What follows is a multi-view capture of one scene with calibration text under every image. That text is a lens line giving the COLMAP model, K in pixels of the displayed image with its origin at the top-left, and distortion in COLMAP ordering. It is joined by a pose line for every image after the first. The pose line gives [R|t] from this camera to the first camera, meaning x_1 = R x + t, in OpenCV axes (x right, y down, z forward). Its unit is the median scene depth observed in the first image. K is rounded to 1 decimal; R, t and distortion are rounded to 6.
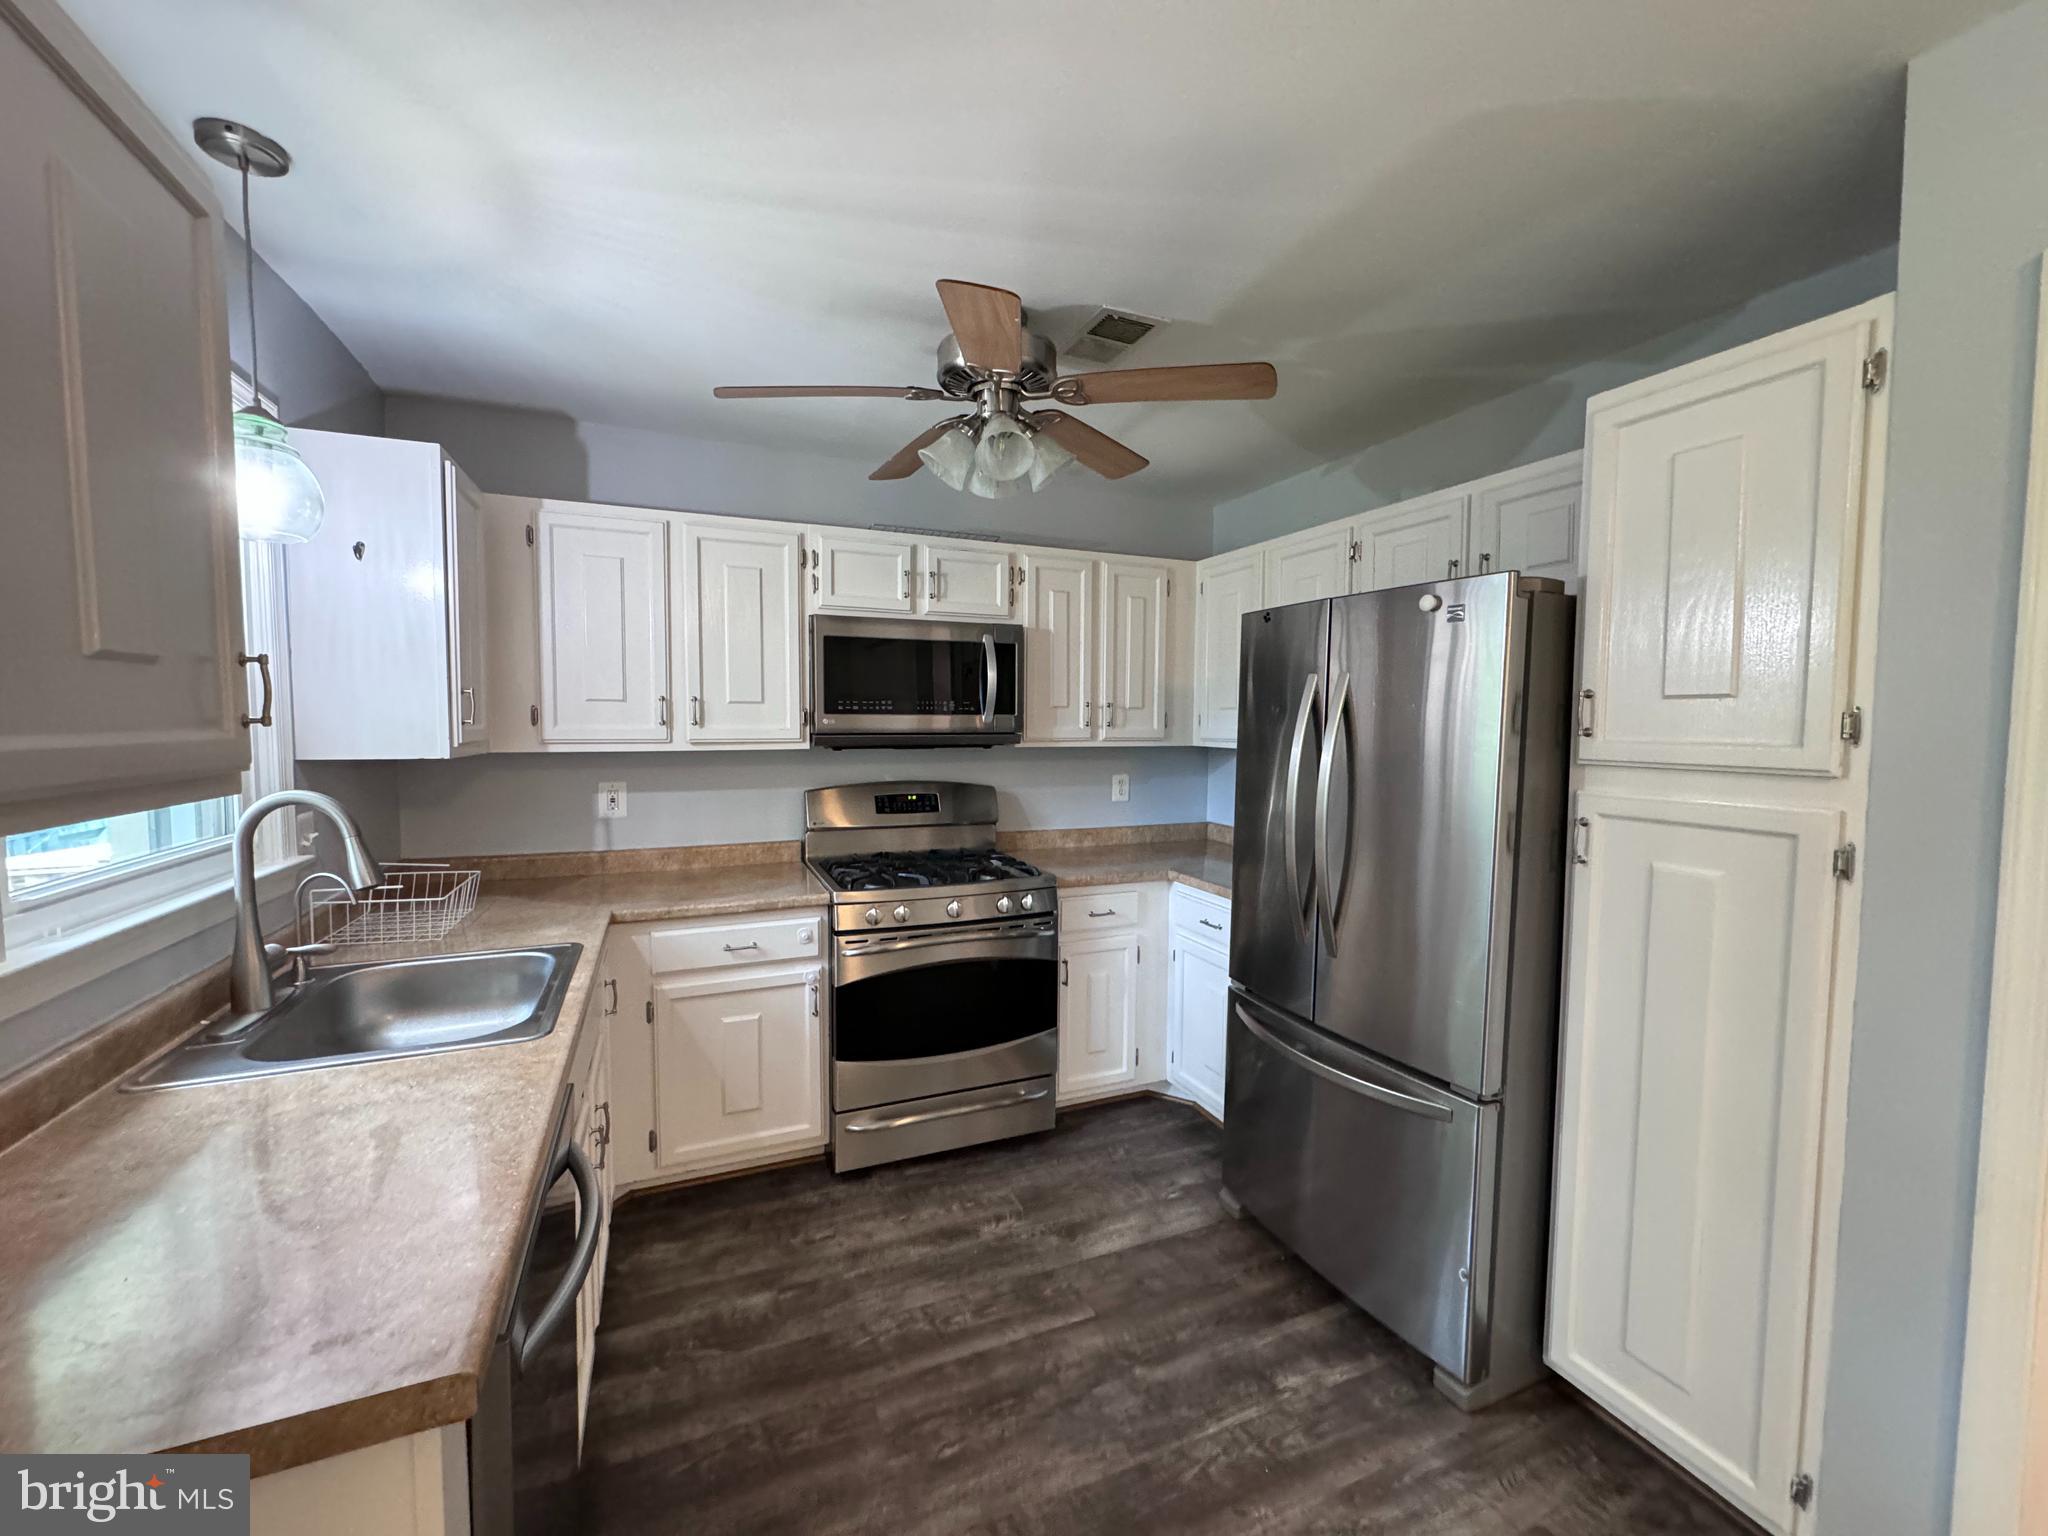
lens RADIAL K [[814.7, 0, 1018.4], [0, 814.7, 767.3], [0, 0, 1]] dist [-0.001429, 0.000892]
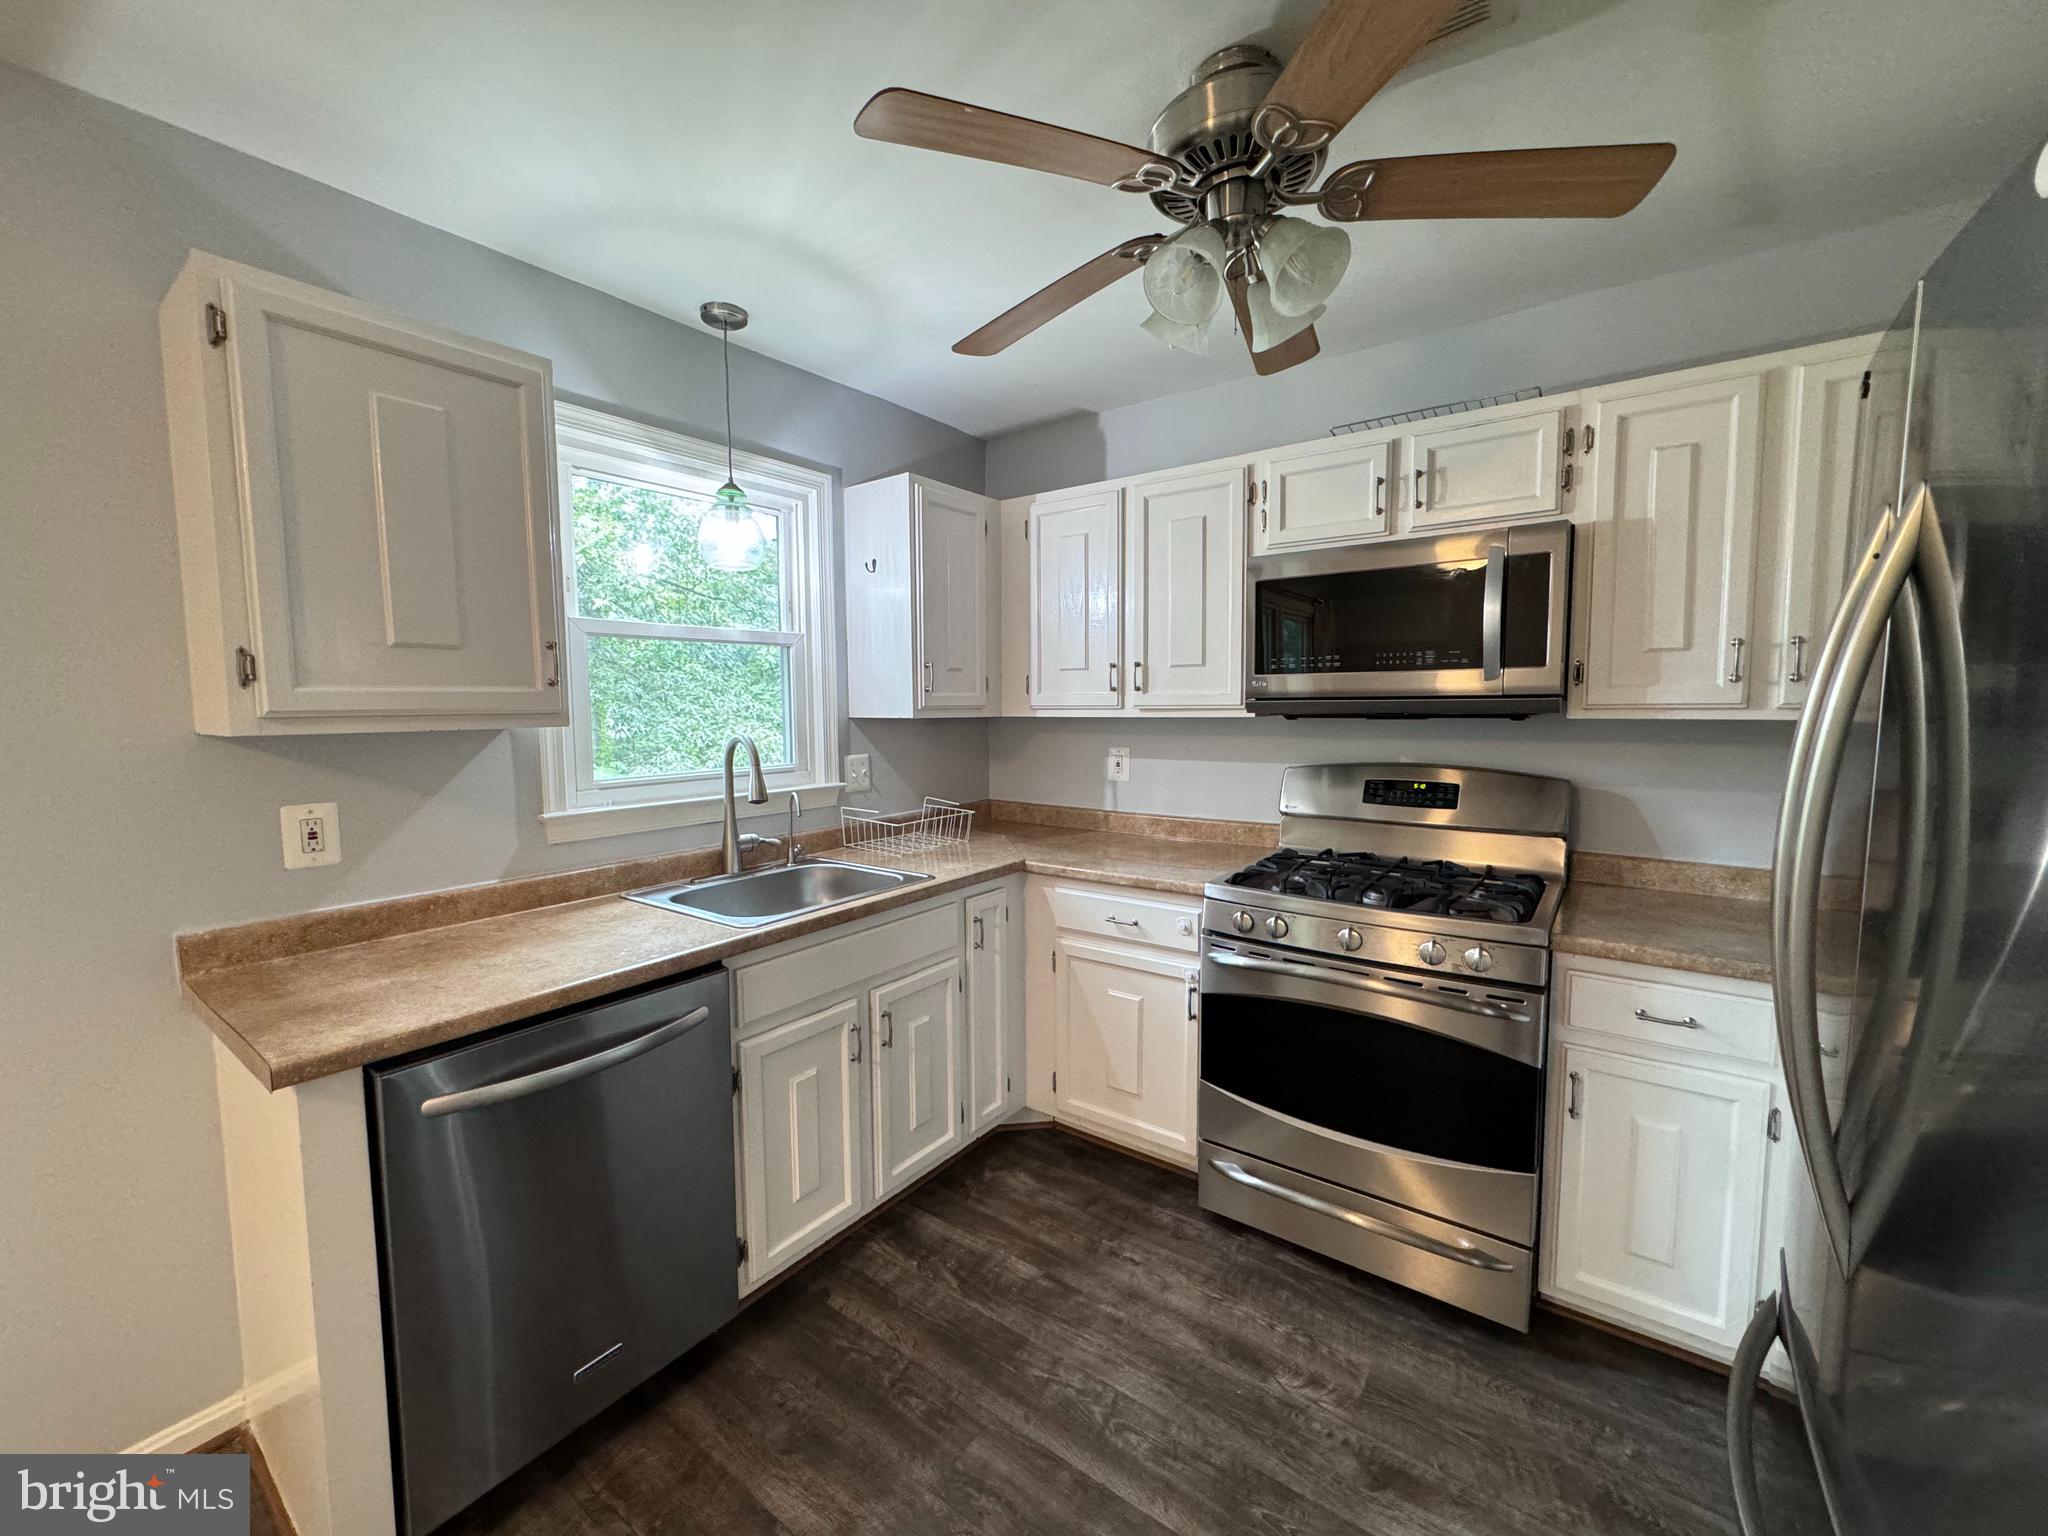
lens RADIAL K [[814.7, 0, 1022.1], [0, 814.7, 767.2], [0, 0, 1]] dist [-0.001429, 0.000892]
pose [[0.510251, 0.059184, -0.857987, 0.395041], [-0.040104, 0.998181, 0.045005, 0.001503], [0.859090, 0.011444, 0.511696, 0.390469]]
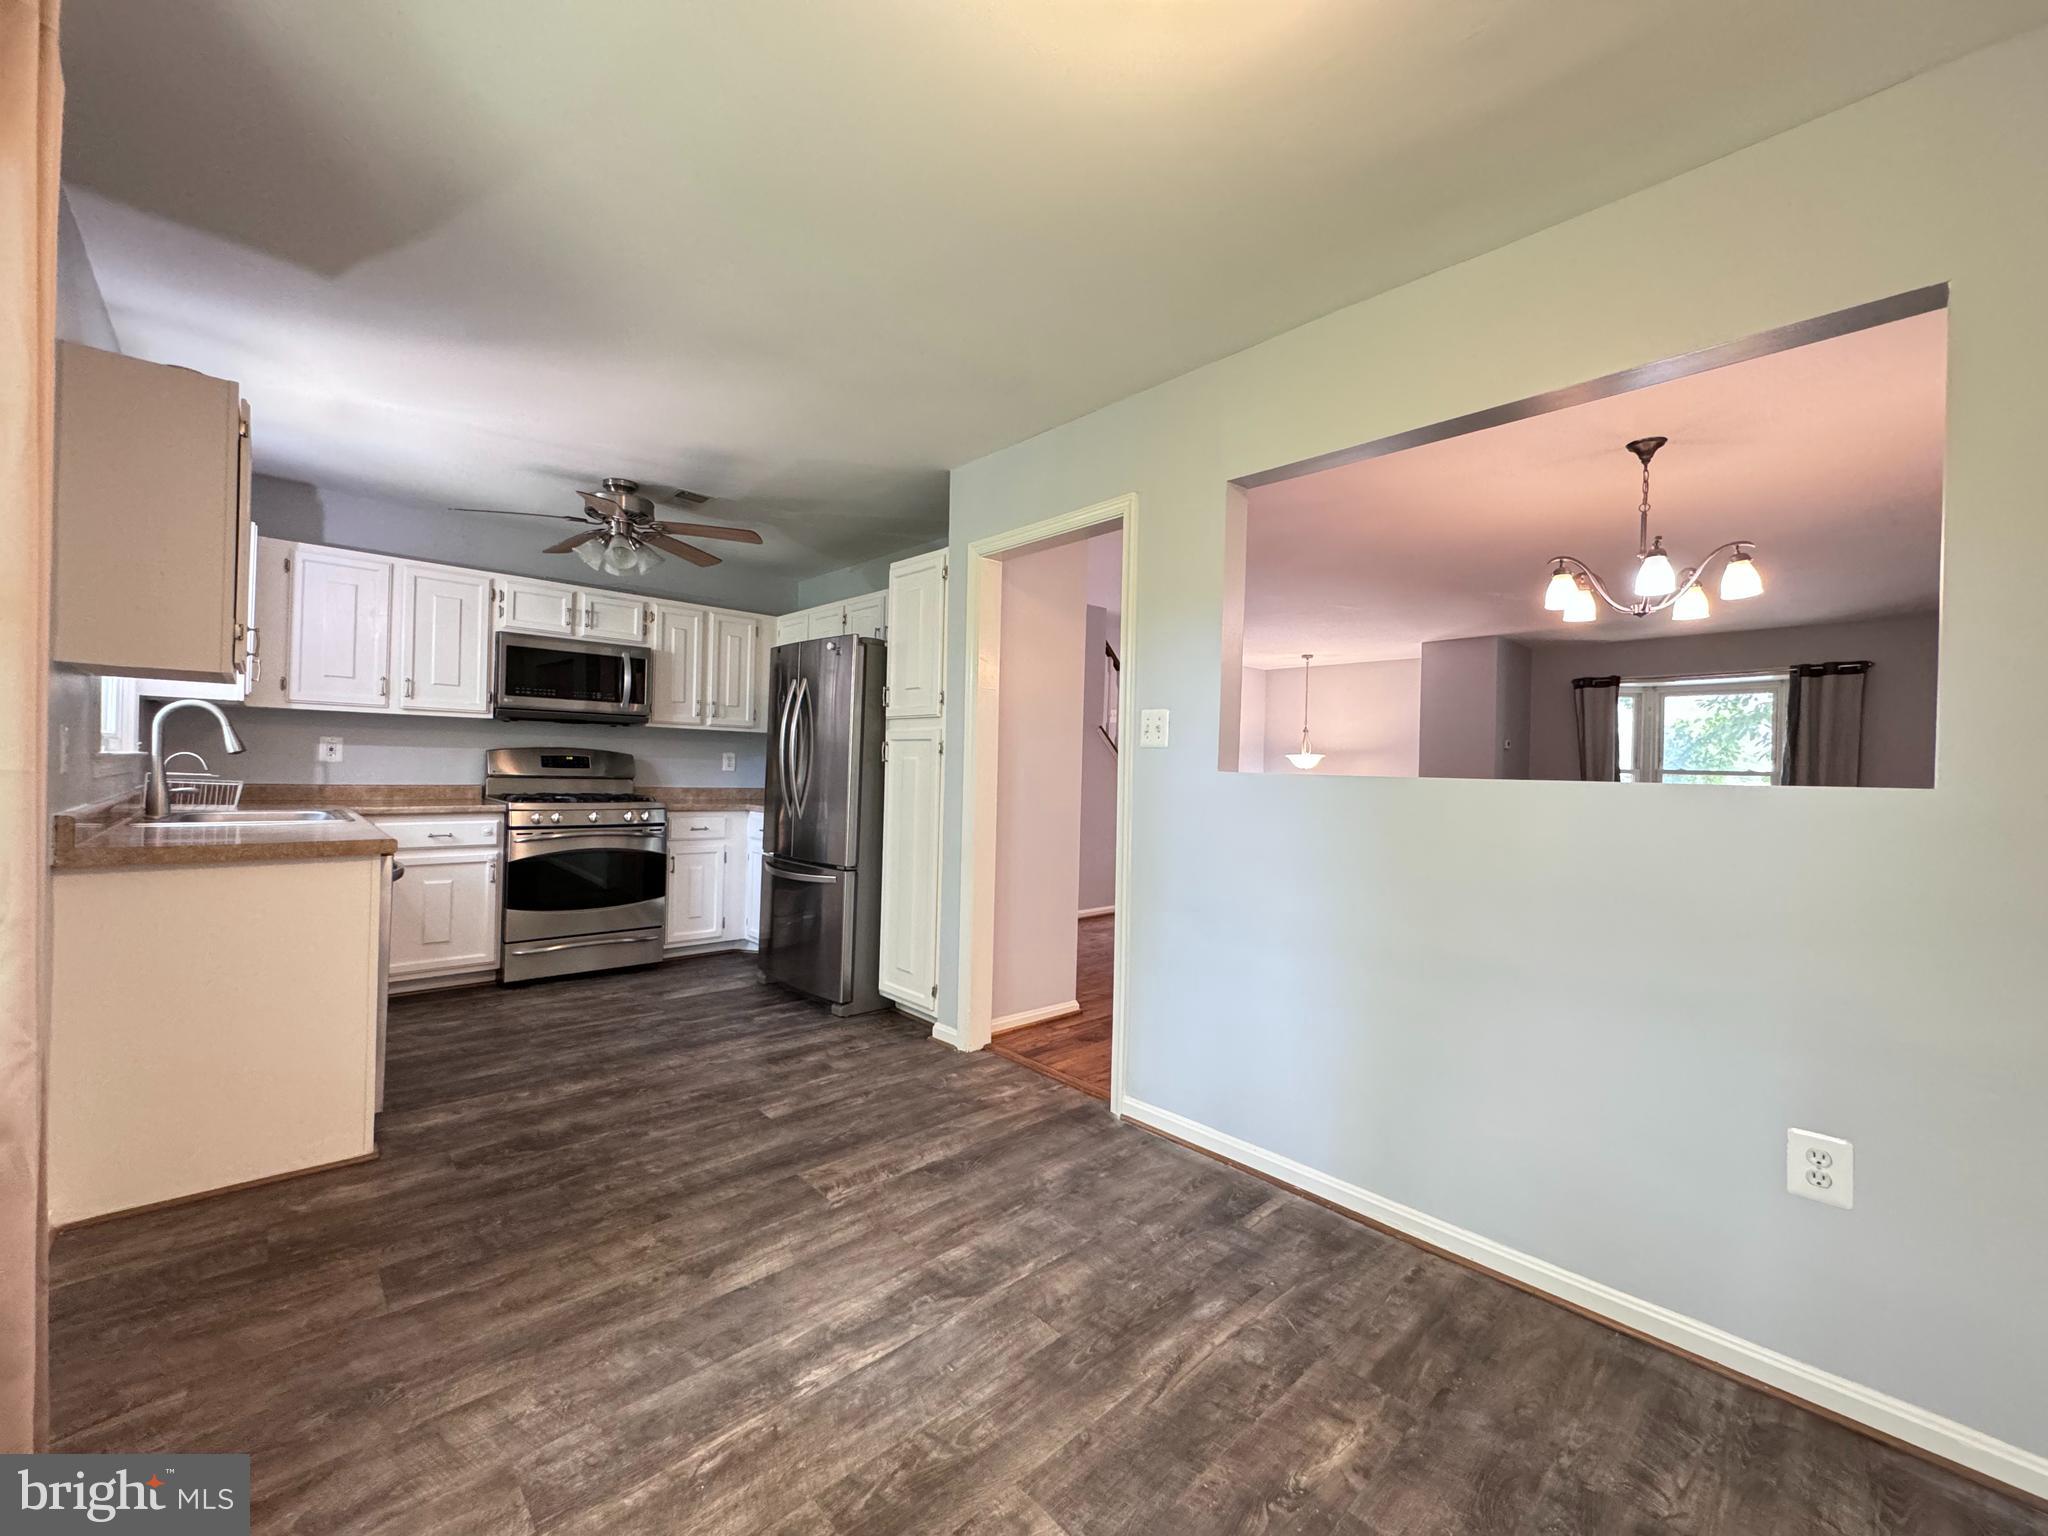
lens RADIAL K [[814.7, 0, 1019.6], [0, 814.7, 766.7], [0, 0, 1]] dist [-0.001429, 0.000892]
pose [[0.939907, 0.018698, 0.340918, 0.168437], [0.000419, 0.998435, -0.055915, 0.169775], [-0.341430, 0.052697, 0.938429, -0.841812]]
